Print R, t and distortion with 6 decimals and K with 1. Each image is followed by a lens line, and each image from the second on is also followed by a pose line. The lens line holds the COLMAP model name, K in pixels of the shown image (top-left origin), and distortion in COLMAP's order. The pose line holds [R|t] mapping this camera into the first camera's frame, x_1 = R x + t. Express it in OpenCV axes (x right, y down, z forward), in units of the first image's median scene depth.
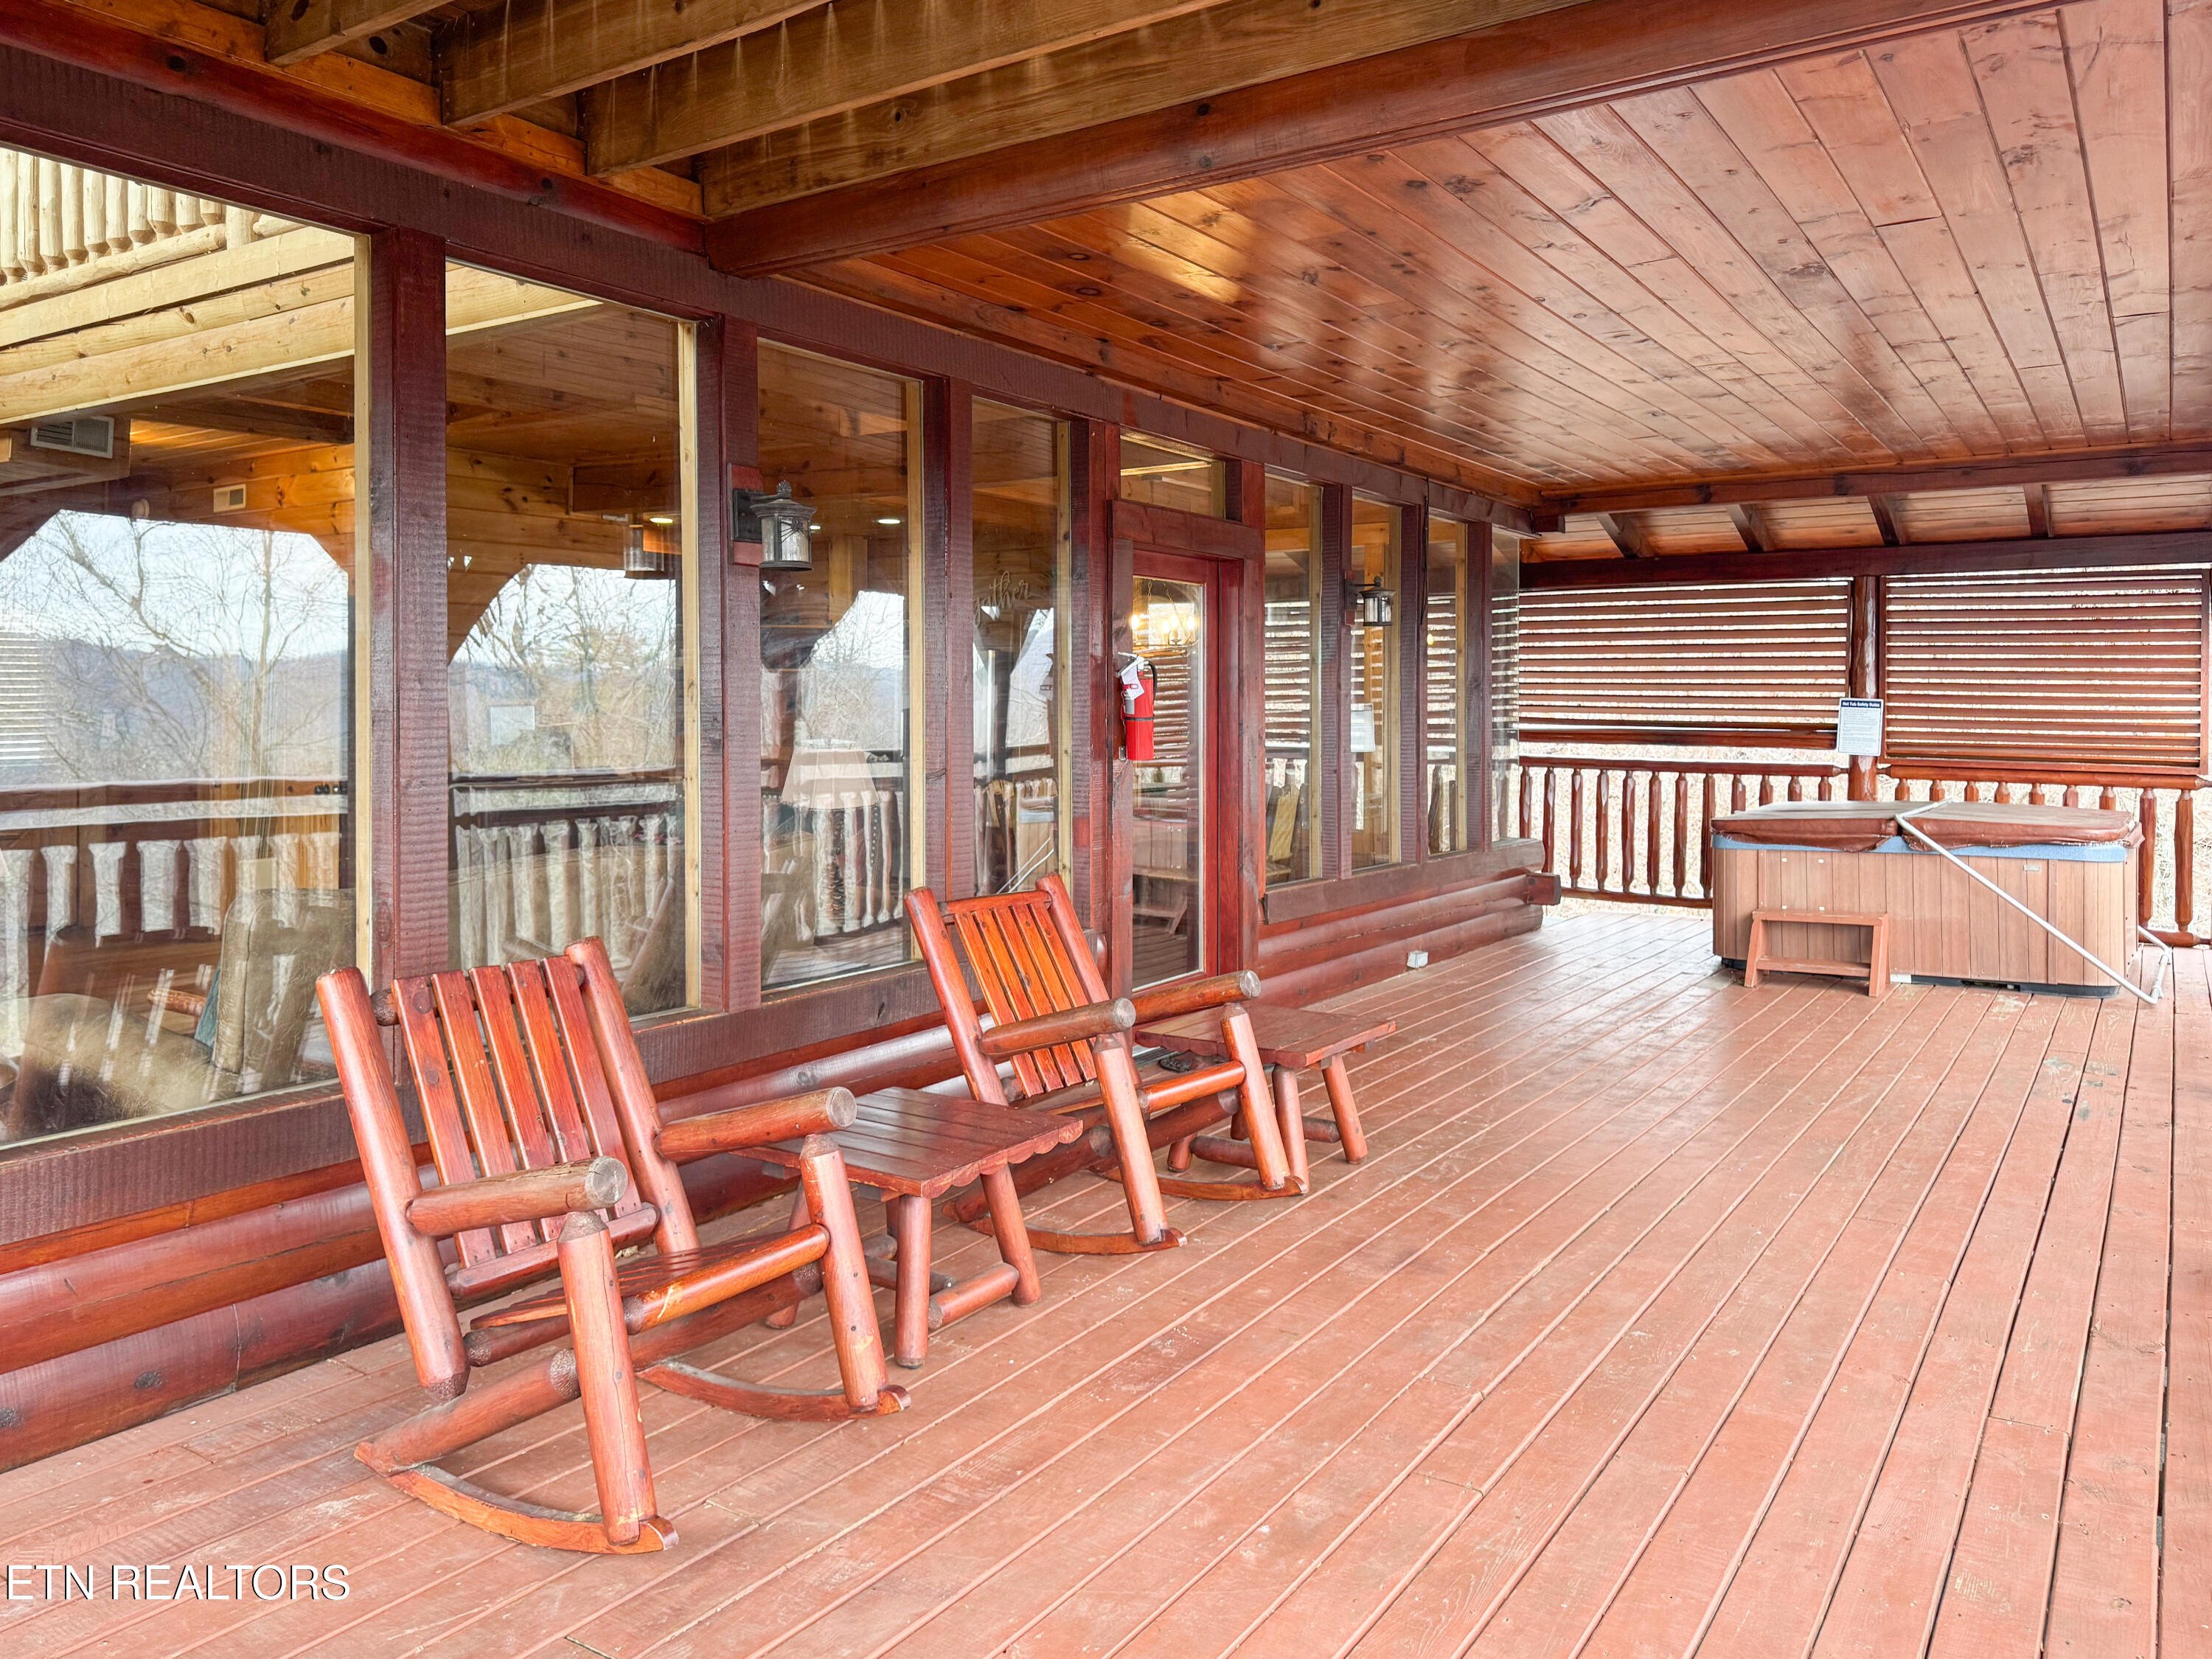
lens RADIAL K [[1528.4, 0, 1102.7], [0, 1528.4, 865.5], [0, 0, 1]] dist [0.050550, -0.079035]
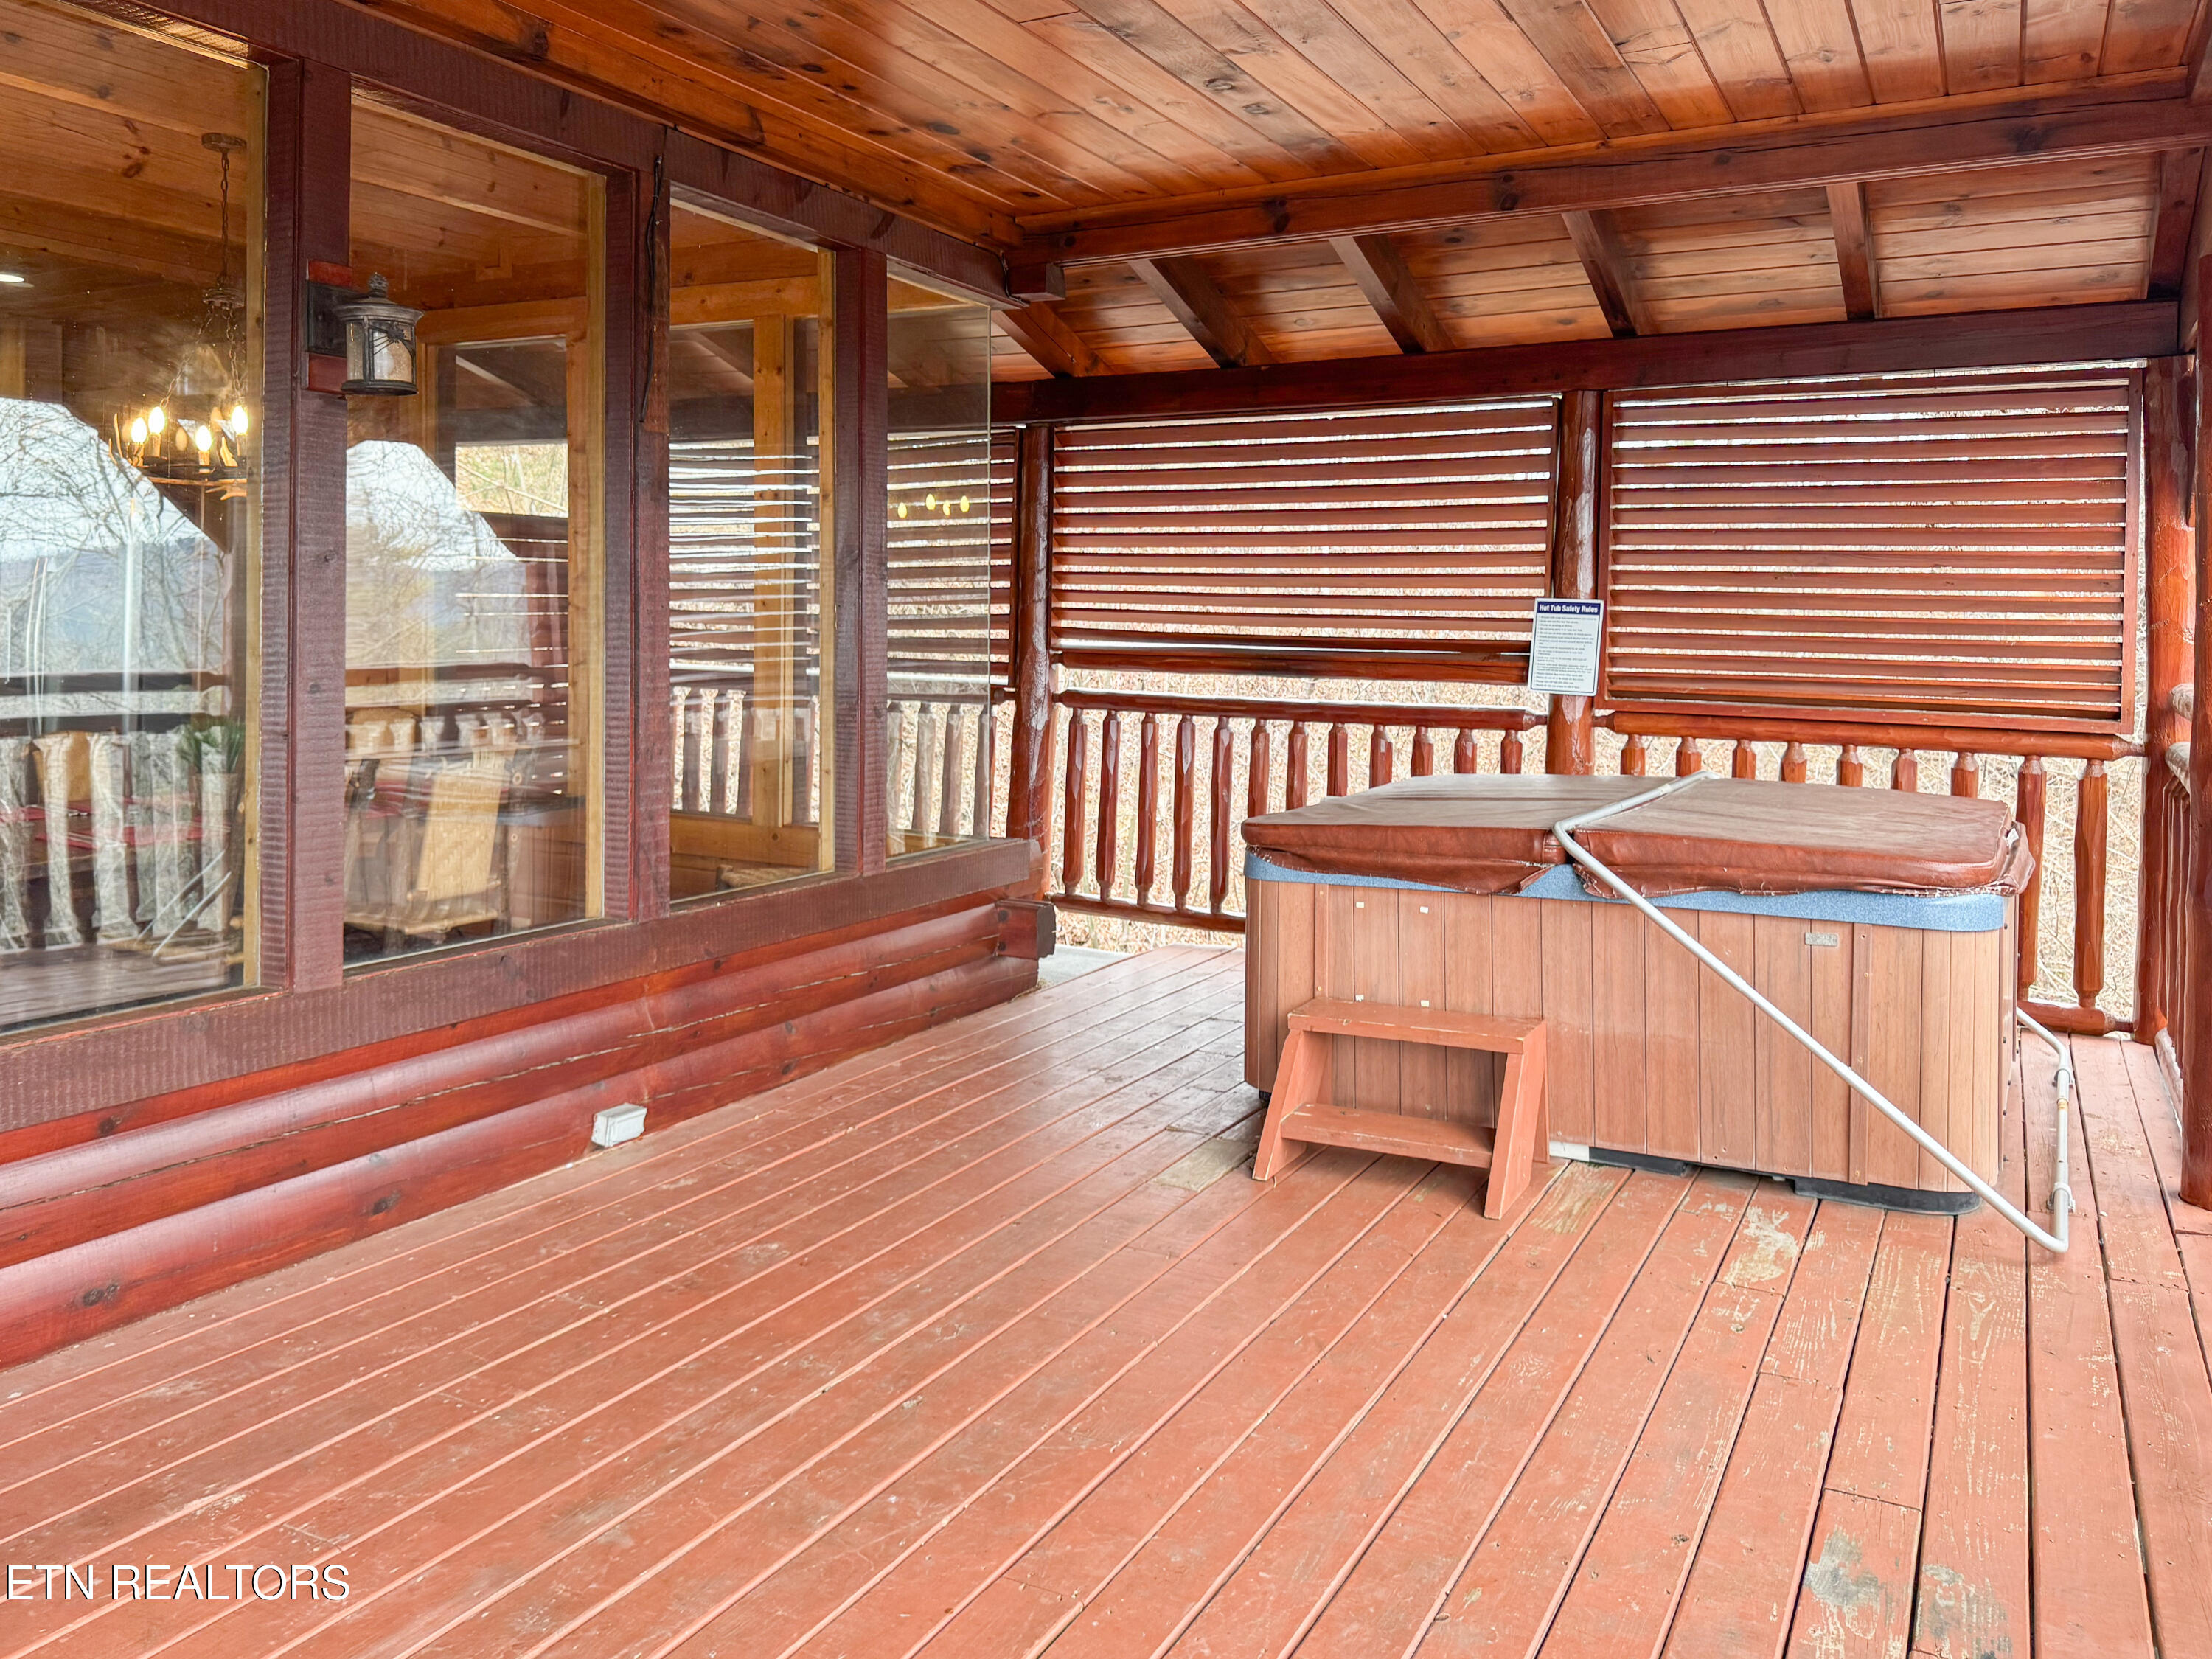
lens RADIAL K [[1574.7, 0, 1111.7], [0, 1574.7, 837.6], [0, 0, 1]] dist [0.118192, -0.228179]
pose [[0.995285, -0.003475, 0.096935, 0.259689], [0.000647, 0.999574, 0.029194, -0.034682], [-0.096995, -0.028993, 0.994862, 0.408528]]
